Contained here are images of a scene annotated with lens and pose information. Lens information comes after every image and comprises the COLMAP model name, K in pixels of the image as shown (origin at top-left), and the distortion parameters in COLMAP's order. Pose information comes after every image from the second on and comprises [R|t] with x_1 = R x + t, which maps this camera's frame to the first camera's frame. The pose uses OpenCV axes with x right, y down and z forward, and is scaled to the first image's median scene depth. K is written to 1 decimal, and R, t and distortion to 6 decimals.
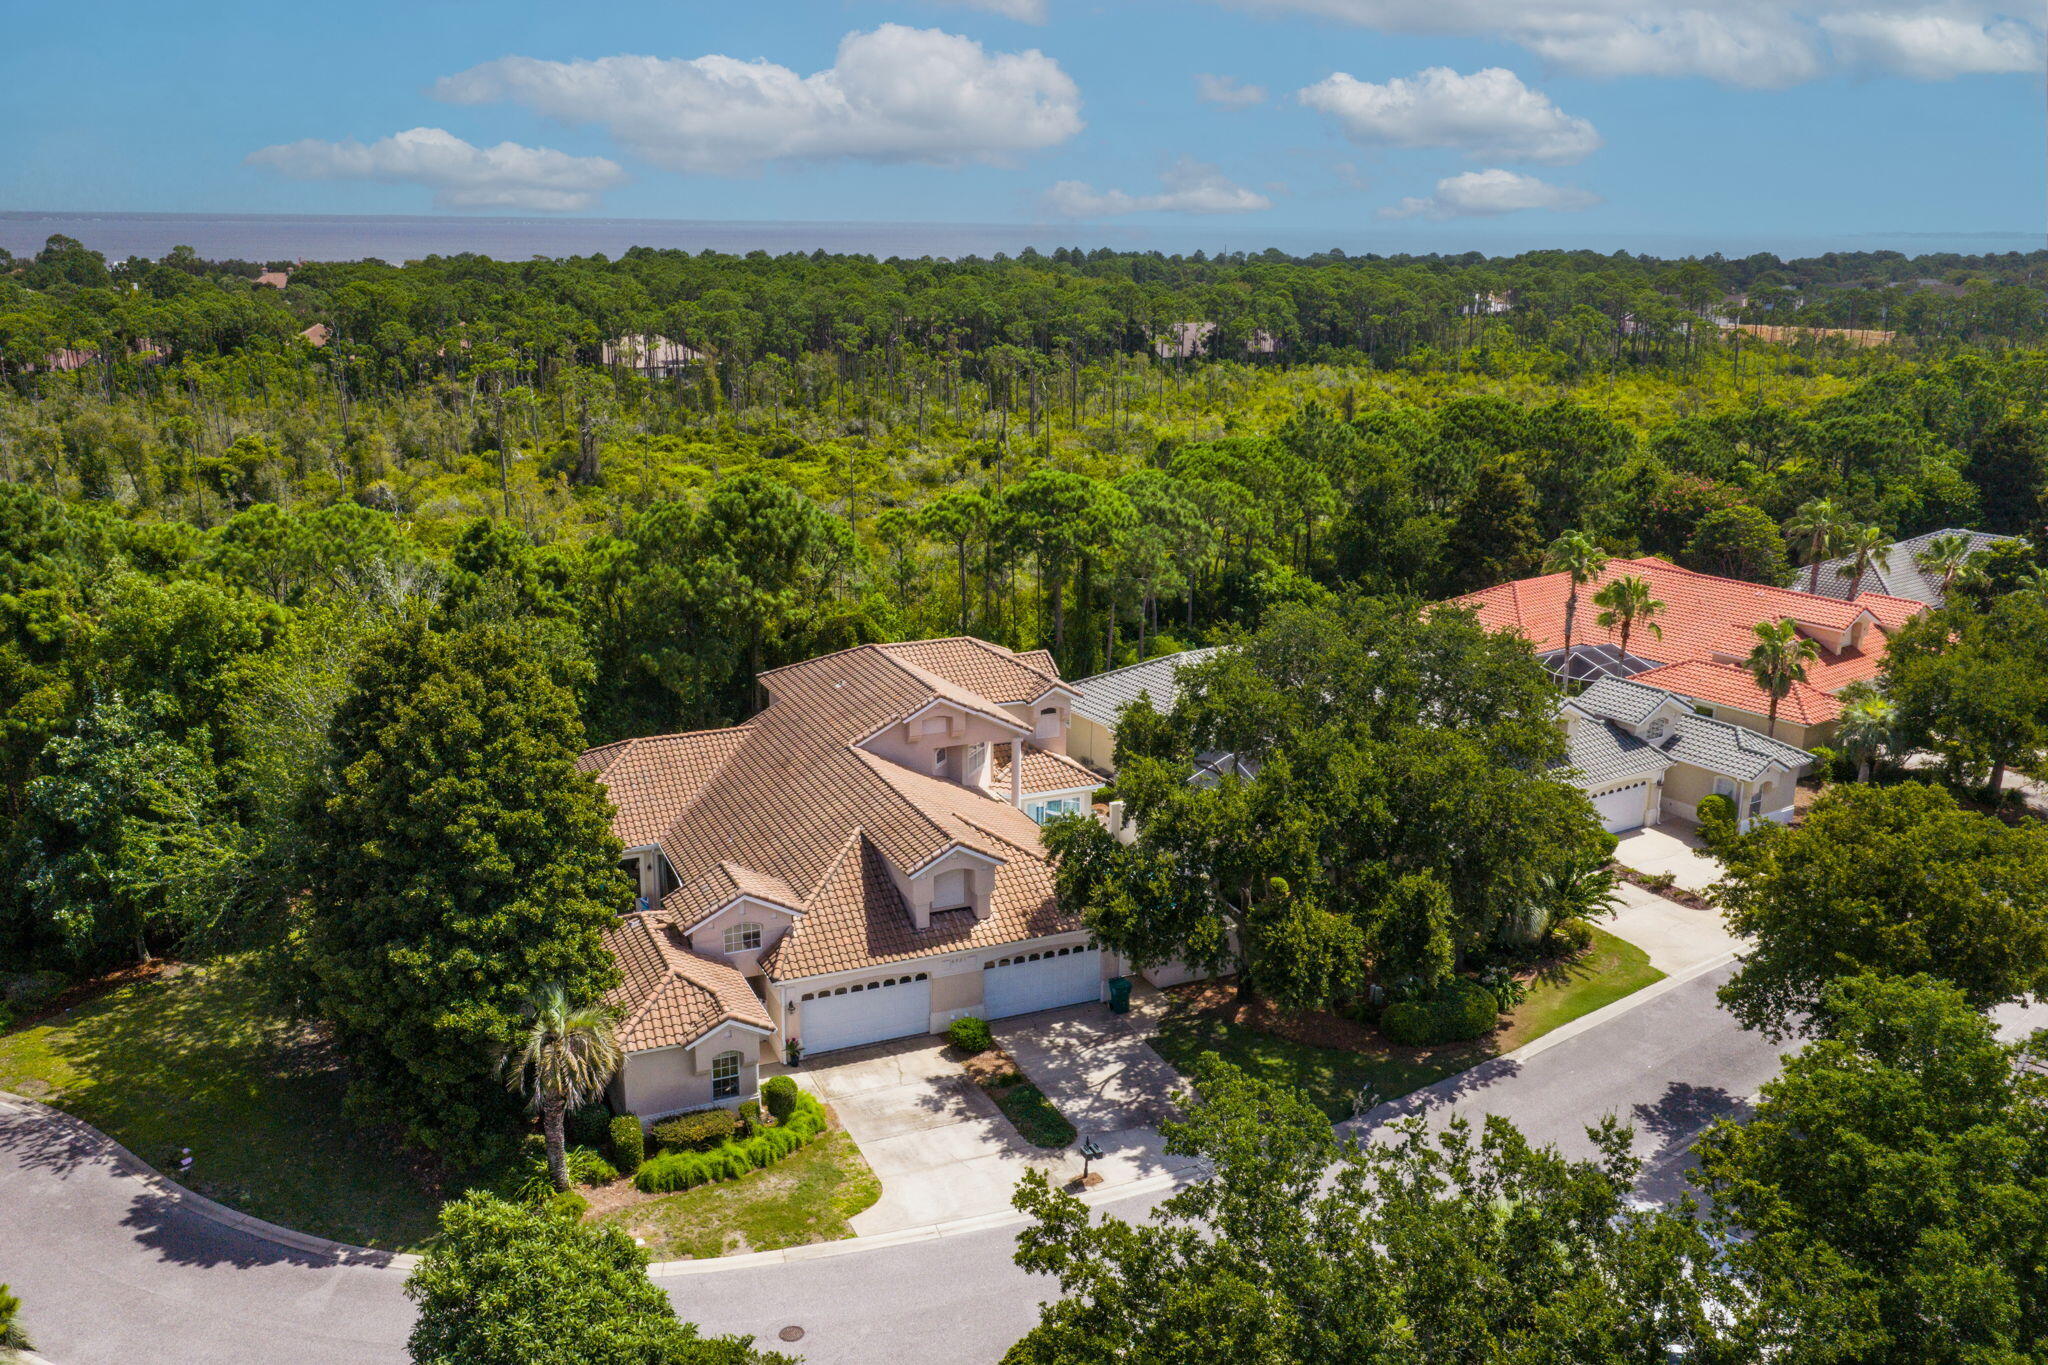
lens RADIAL K [[1691.4, 0, 1024.0], [0, 1691.4, 682.5], [0, 0, 1]] dist [0.027578, -0.041033]
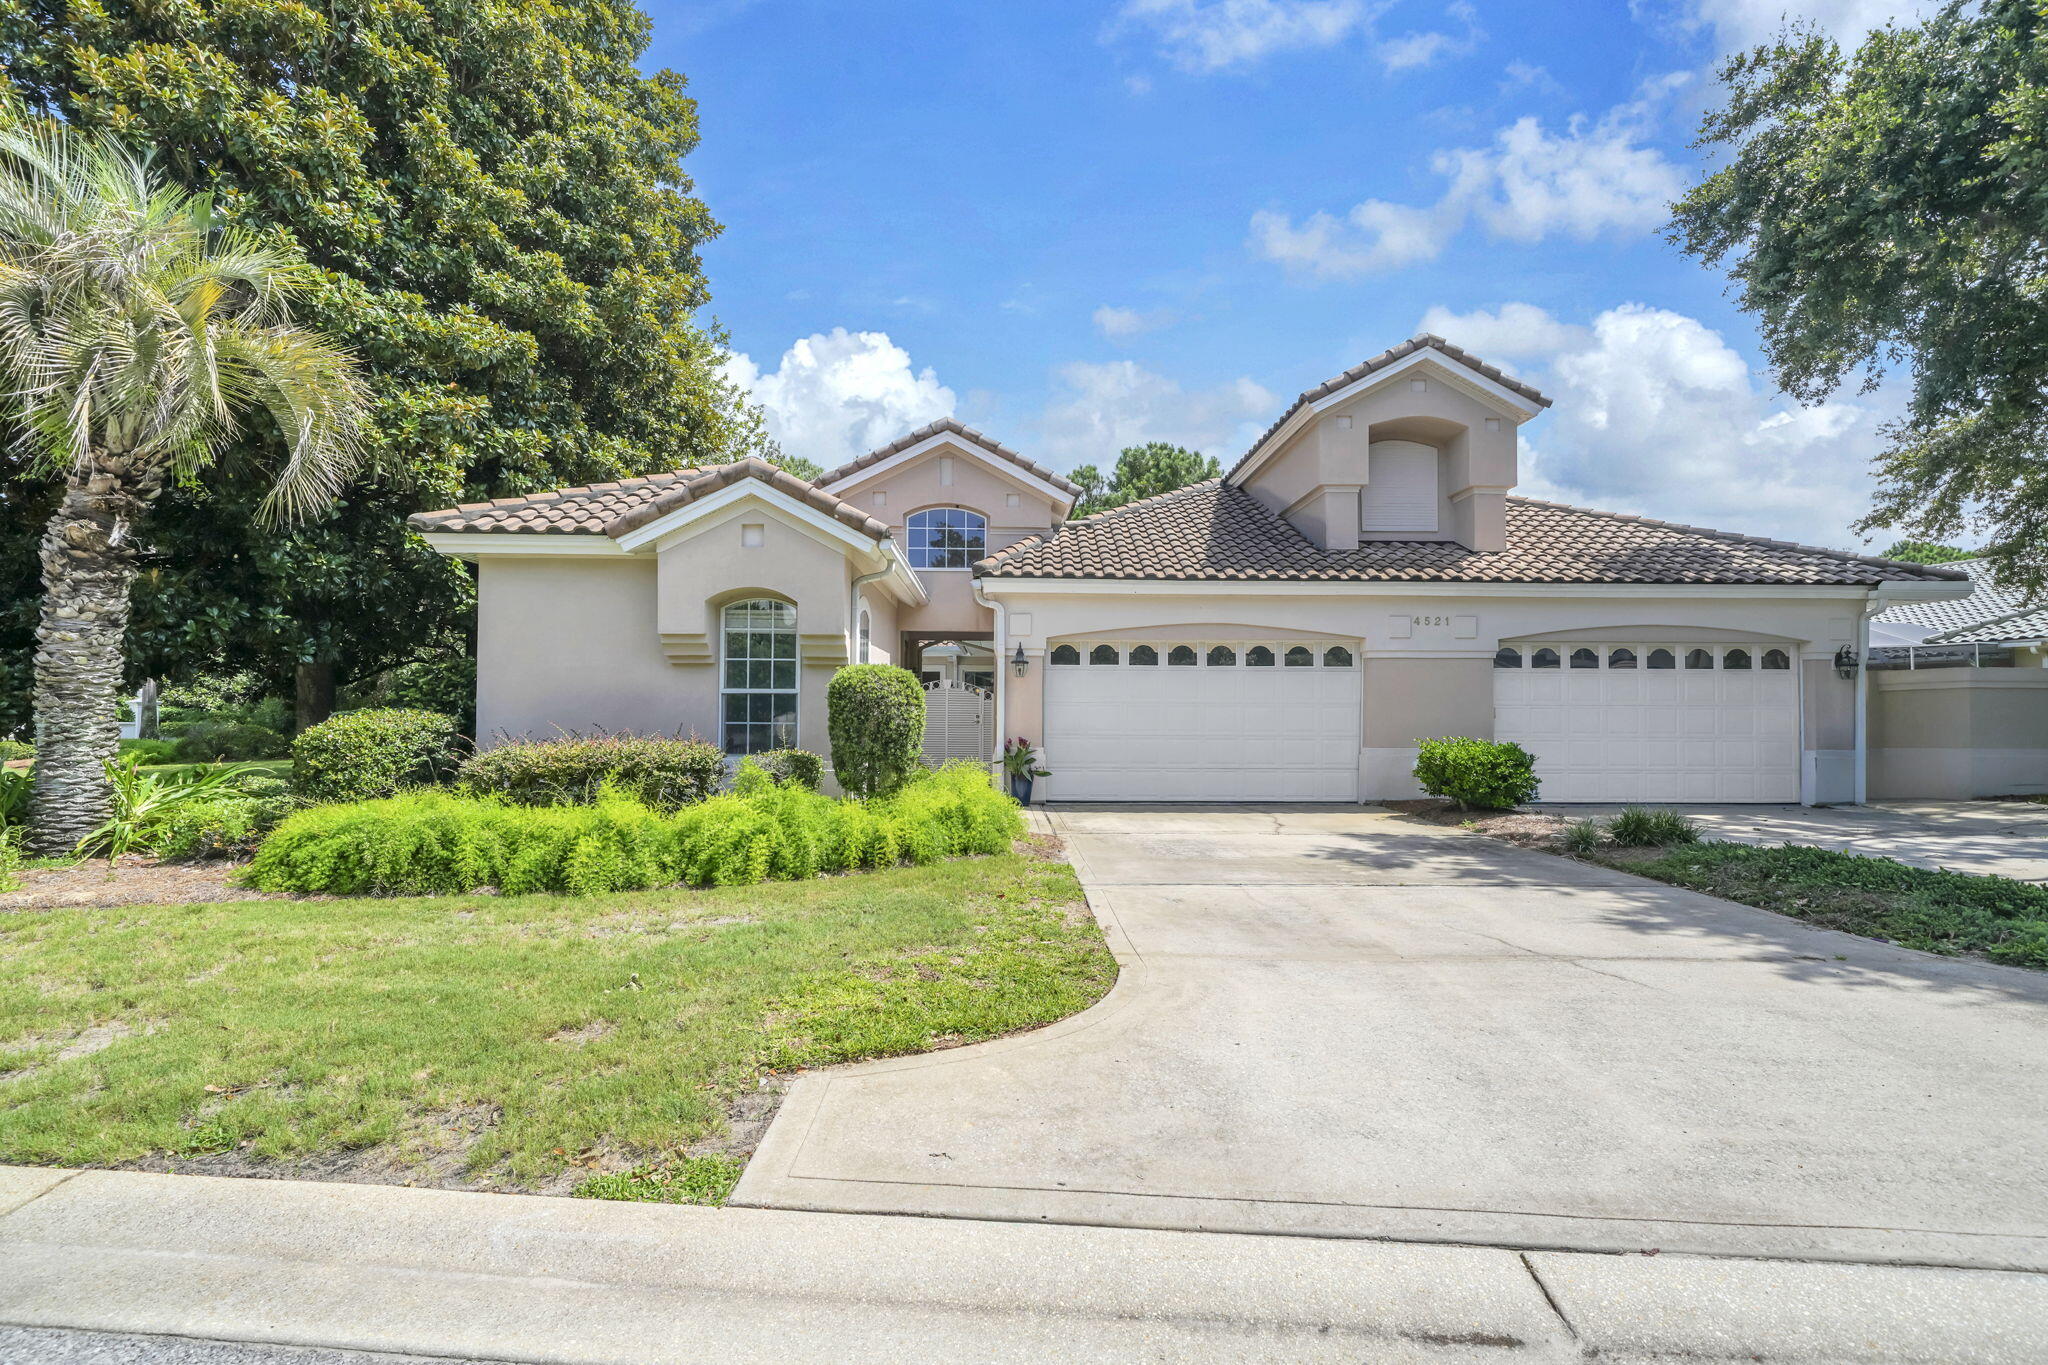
lens RADIAL K [[900.7, 0, 1019.5], [0, 900.7, 694.4], [0, 0, 1]] dist [0.001350, 0.006137]
pose [[0.924179, -0.009511, -0.381842, -0.049144], [-0.098865, 0.959666, -0.263188, 0.256920], [0.368944, 0.280983, 0.885962, 0.787043]]
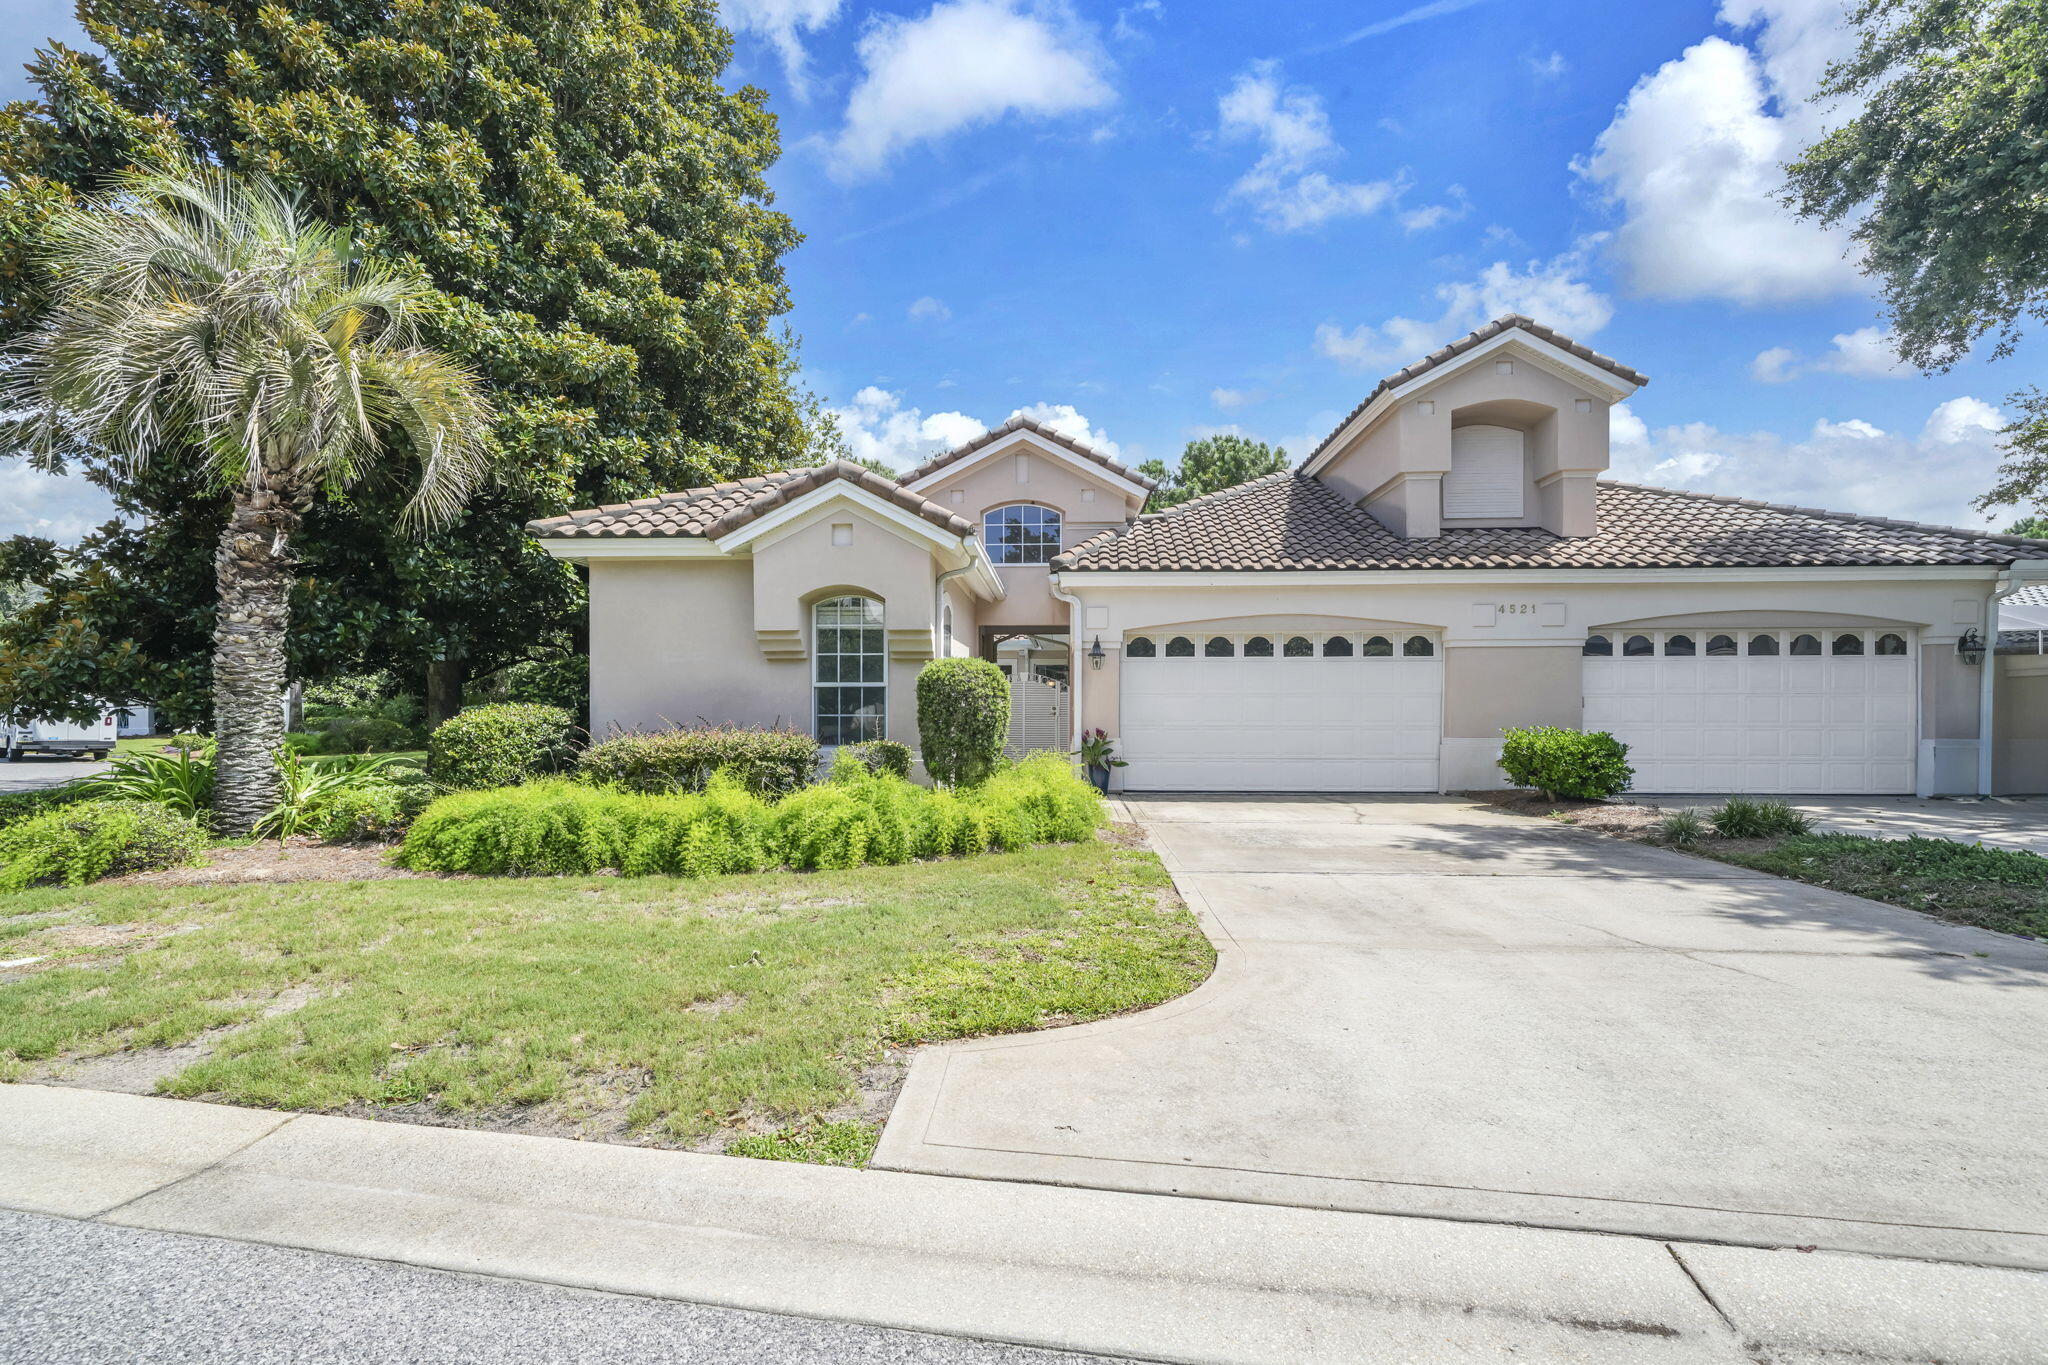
lens RADIAL K [[880.3, 0, 1016.8], [0, 880.3, 708.1], [0, 0, 1]] dist [-0.004546, 0.007783]
pose [[0.892647, -0.005095, -0.450727, -0.052250], [-0.112097, 0.966013, -0.232925, 0.257522], [0.436595, 0.258445, 0.861737, 0.785849]]
